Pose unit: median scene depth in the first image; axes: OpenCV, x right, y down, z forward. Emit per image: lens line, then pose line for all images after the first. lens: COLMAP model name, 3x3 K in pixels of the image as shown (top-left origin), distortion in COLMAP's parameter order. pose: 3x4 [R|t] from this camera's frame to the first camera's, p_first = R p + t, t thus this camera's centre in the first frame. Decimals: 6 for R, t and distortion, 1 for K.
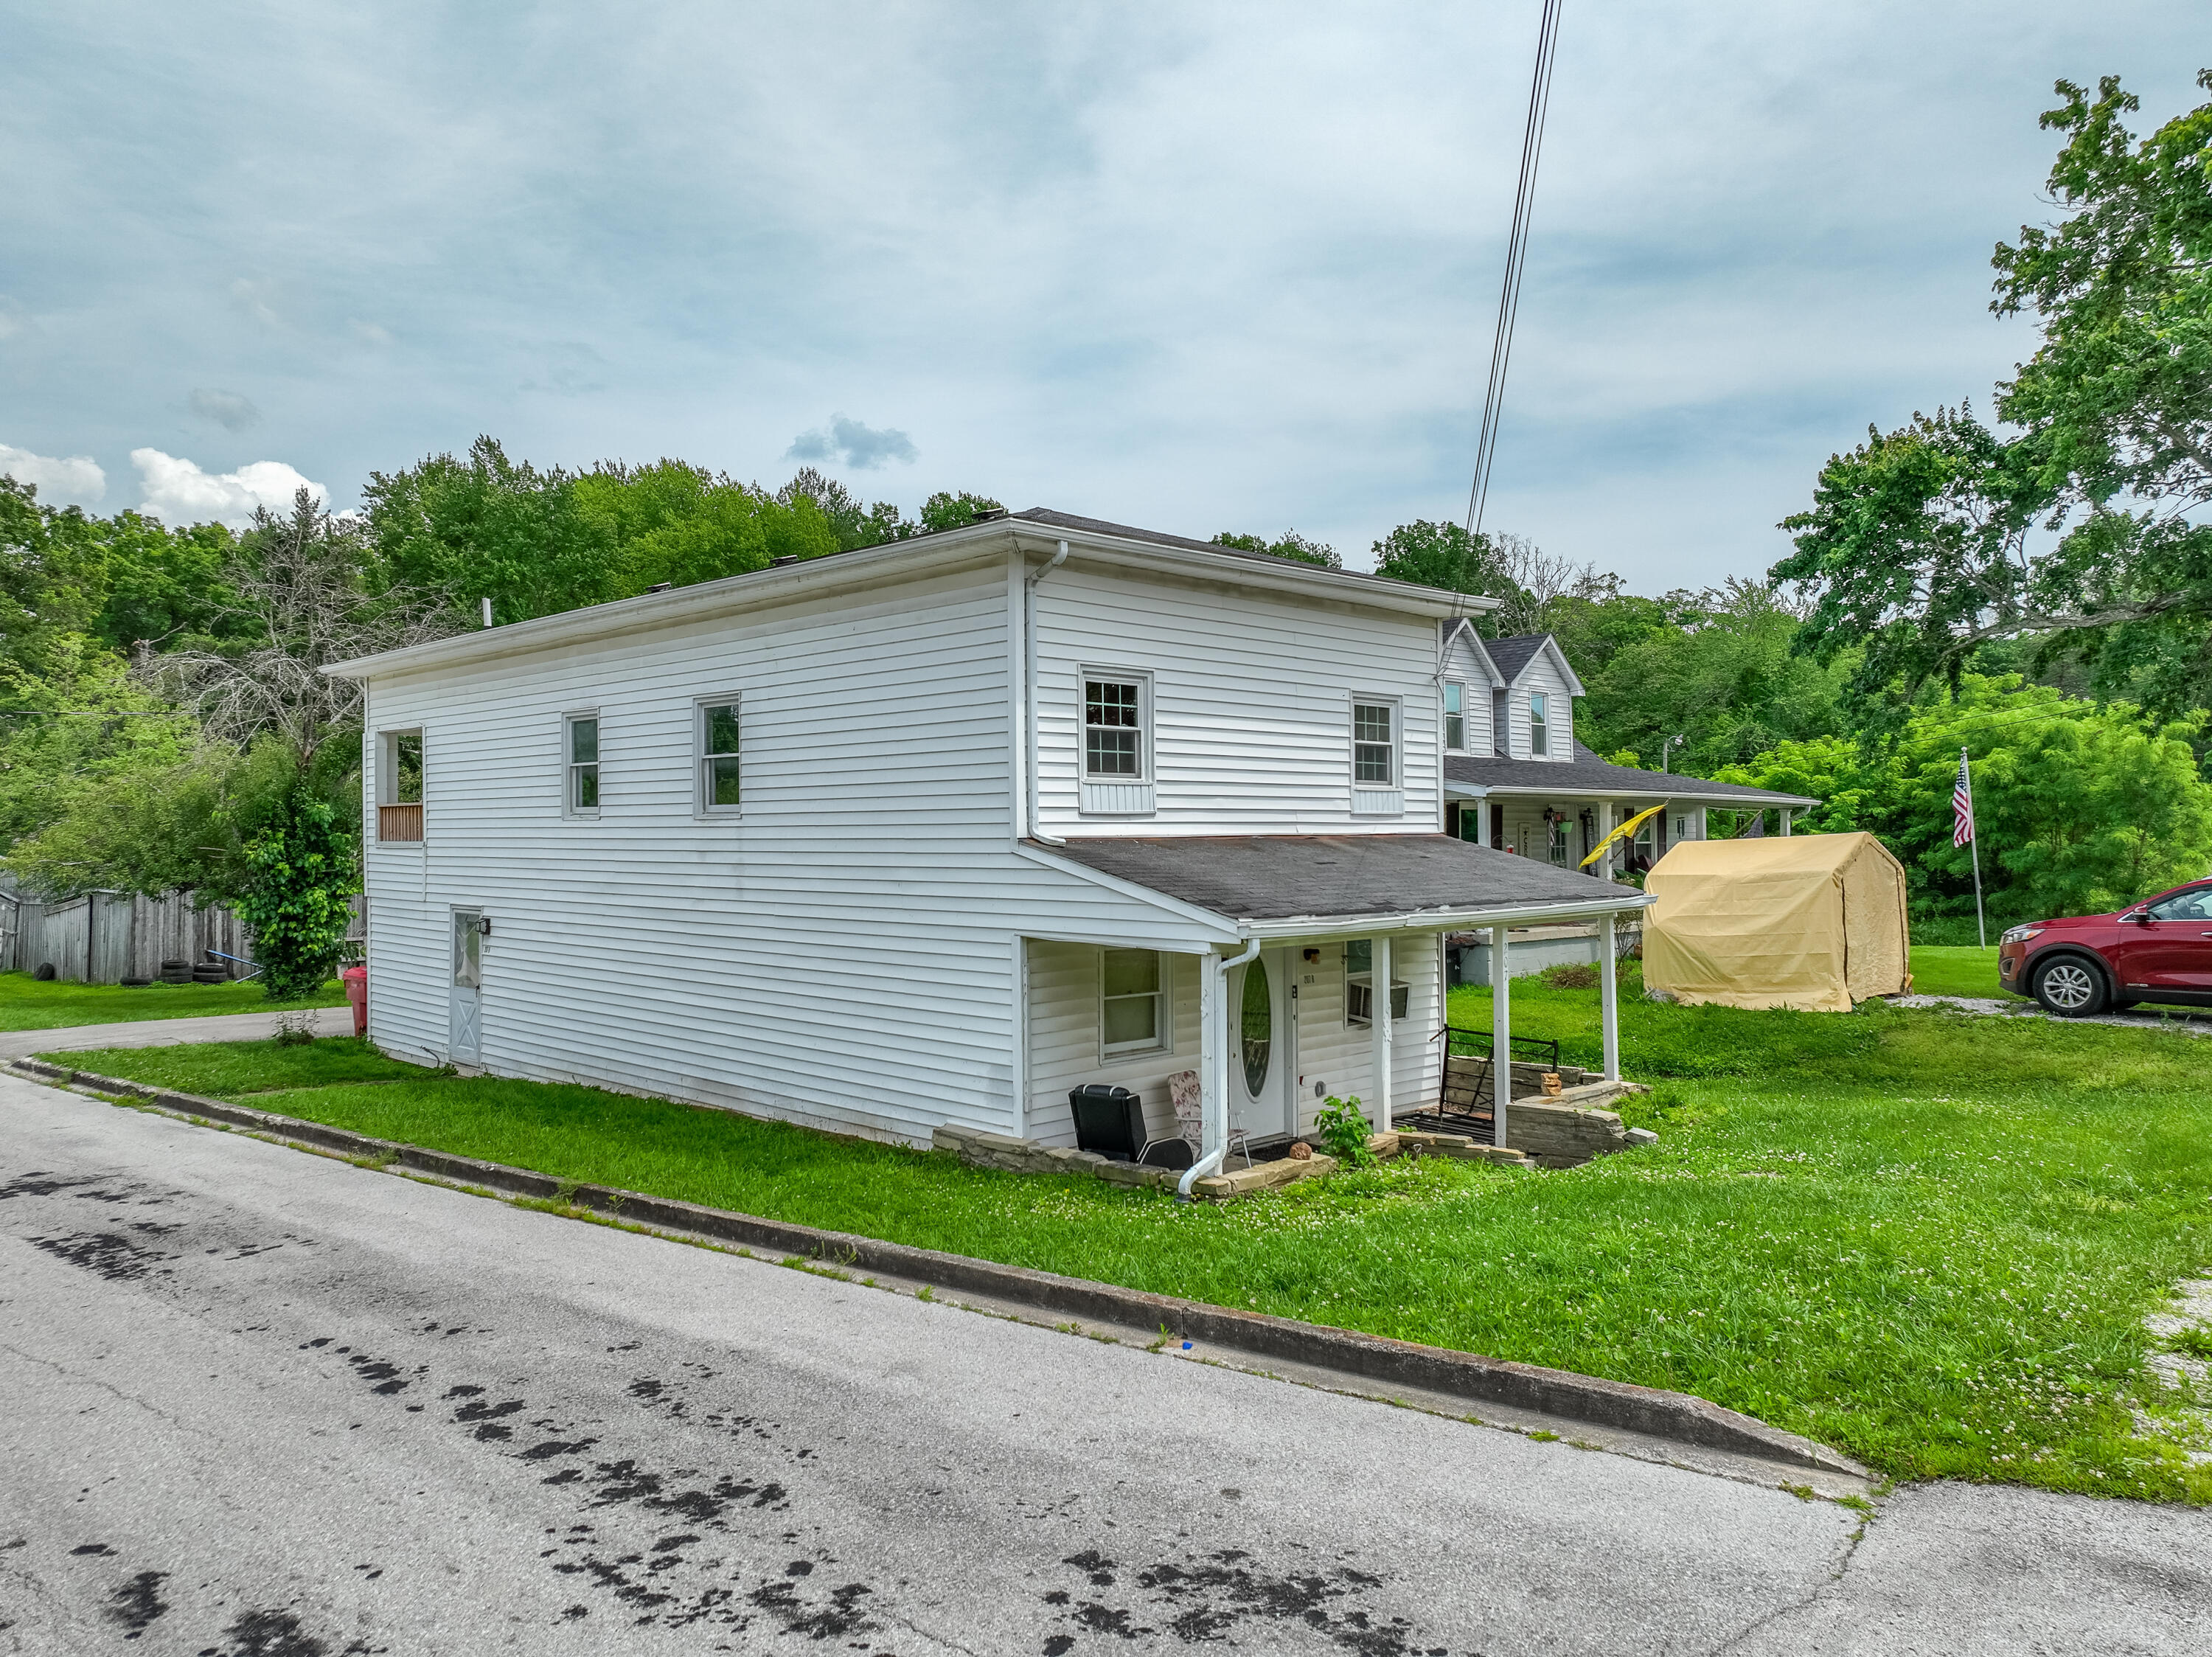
lens RADIAL K [[1547.0, 0, 1105.5], [0, 1547.0, 830.8], [0, 0, 1]] dist [0.007845, 0.003799]
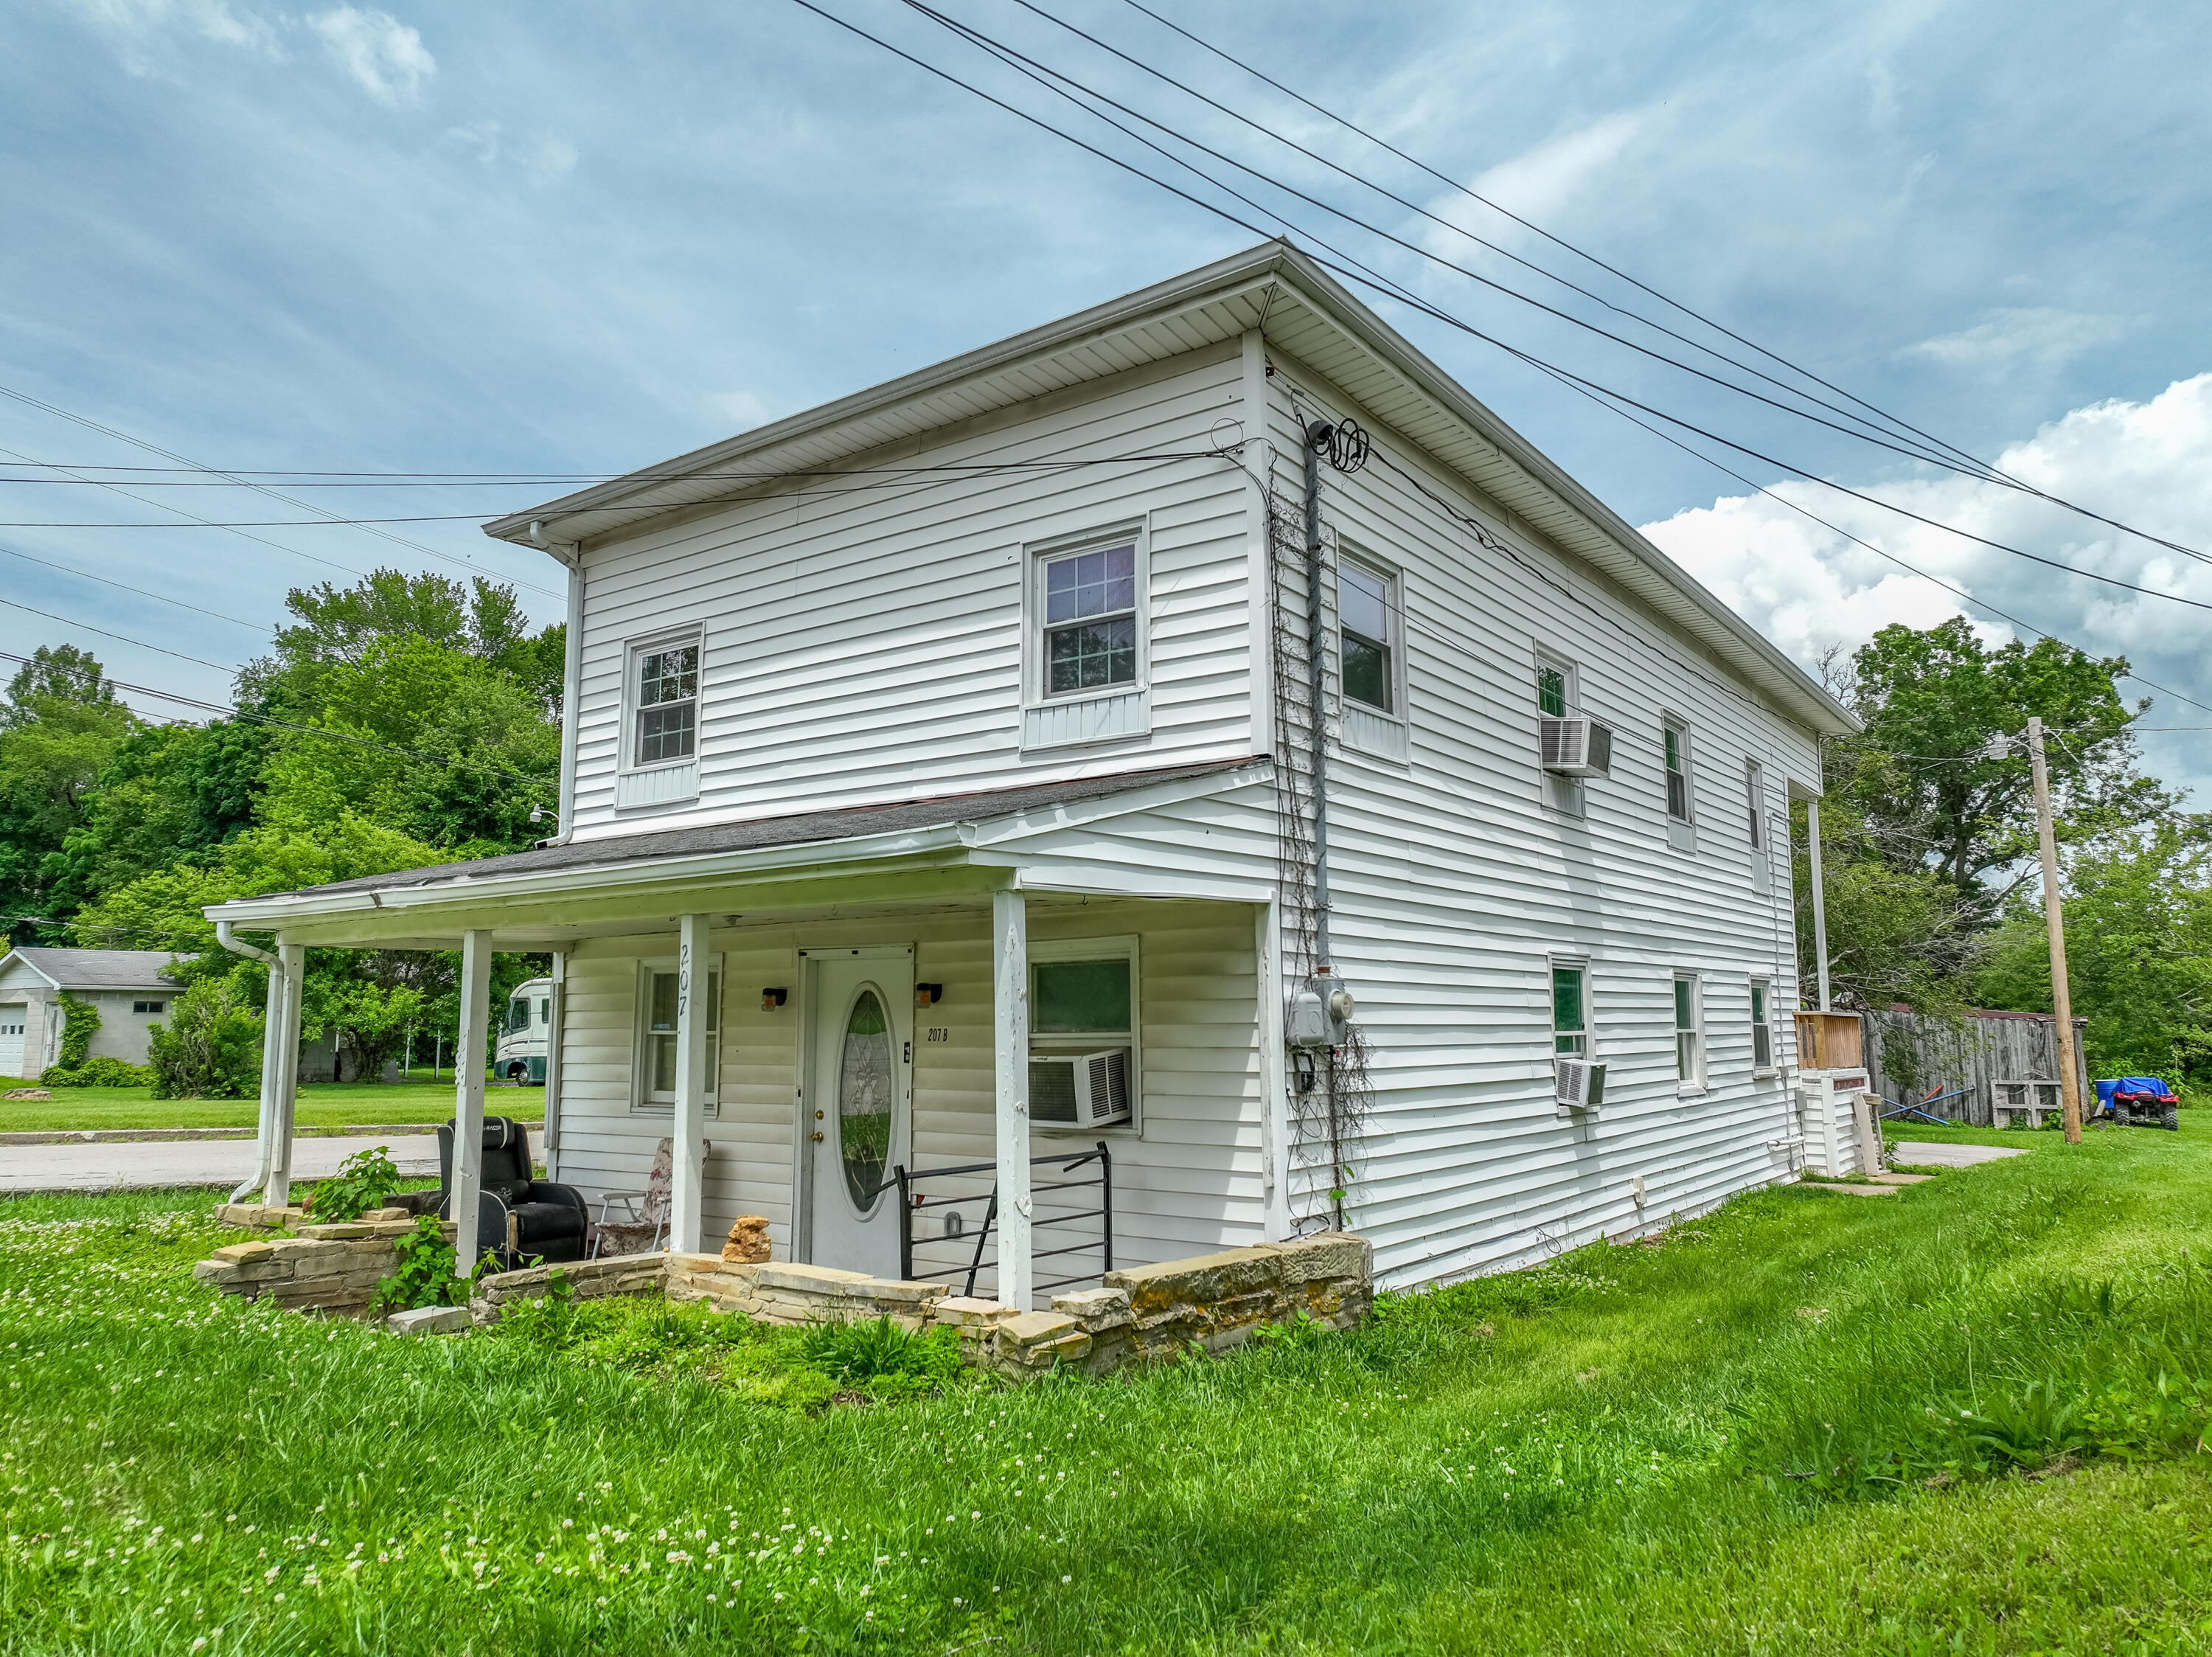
lens RADIAL K [[1547.0, 0, 1117.6], [0, 1547.0, 821.6], [0, 0, 1]] dist [0.007845, 0.003799]
pose [[0.161836, -0.127728, -0.978517, 0.752392], [0.004821, 0.991679, -0.128649, 0.092382], [0.986806, 0.016103, 0.161105, 0.980997]]
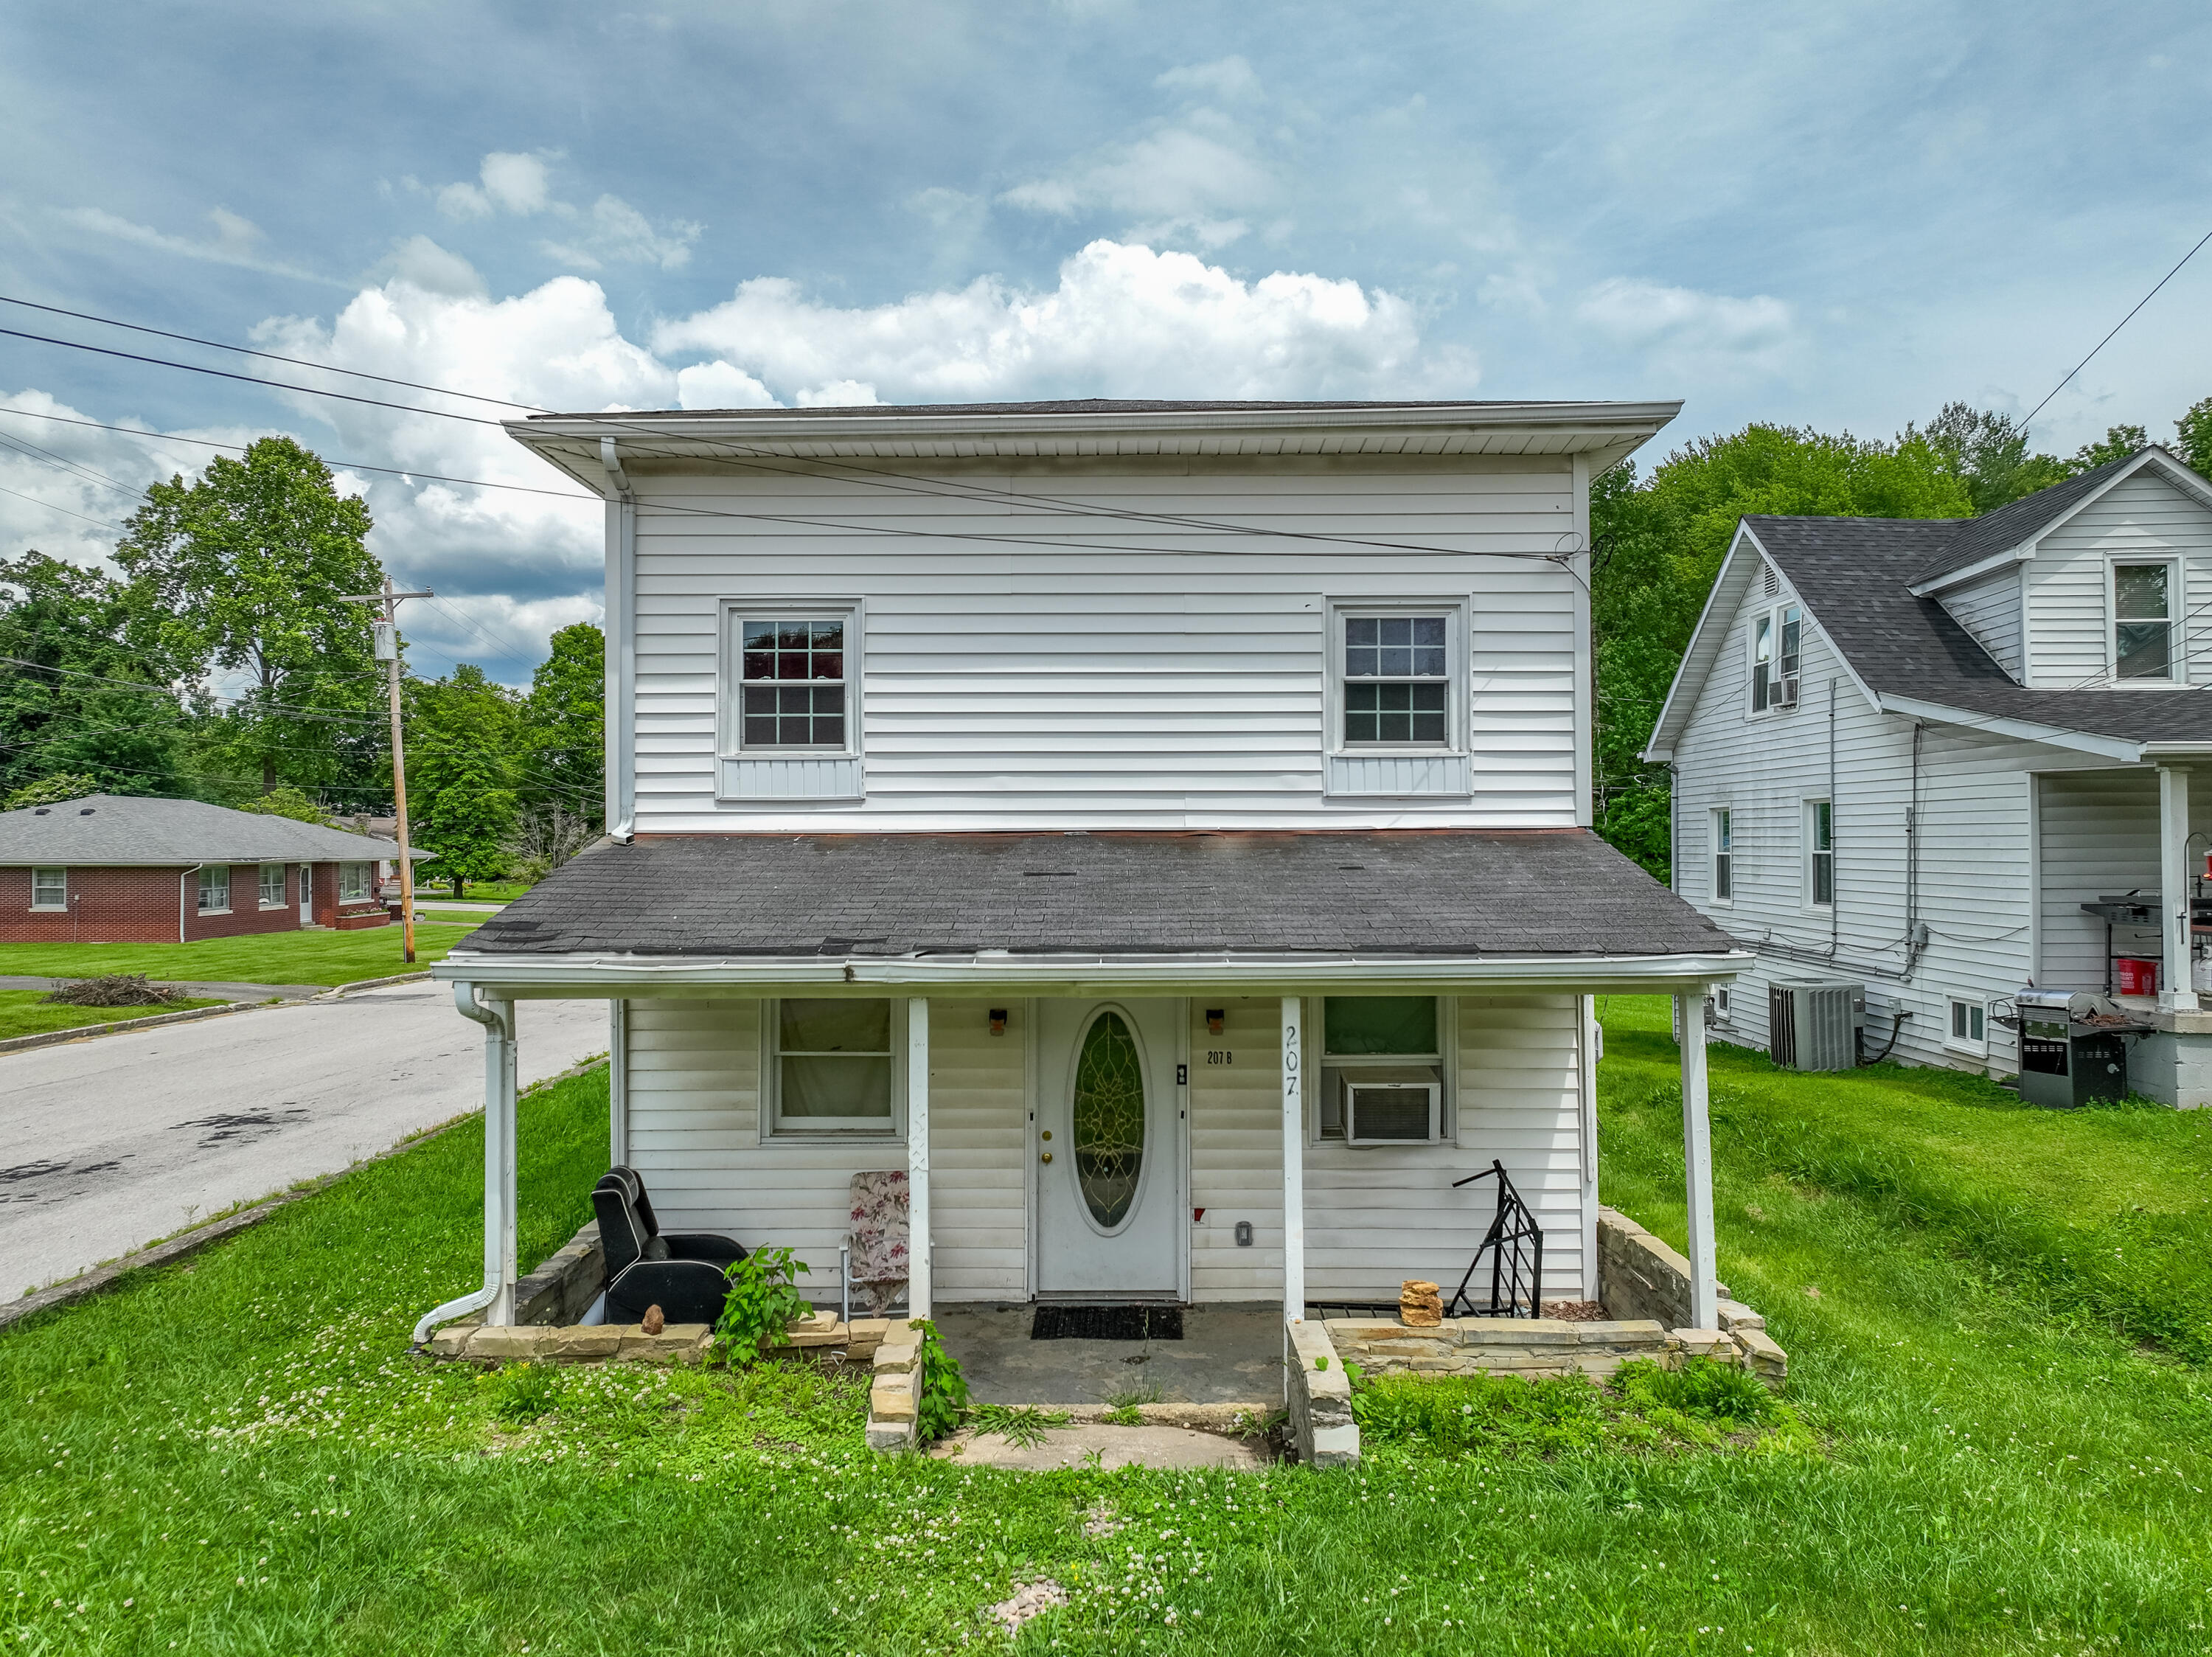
lens RADIAL K [[1547.0, 0, 1117.4], [0, 1547.0, 829.0], [0, 0, 1]] dist [0.007845, 0.003799]
pose [[0.708119, -0.002502, -0.706089, 0.555897], [0.000724, 0.999996, -0.002818, 0.004013], [0.706093, 0.001484, 0.708118, 0.527227]]
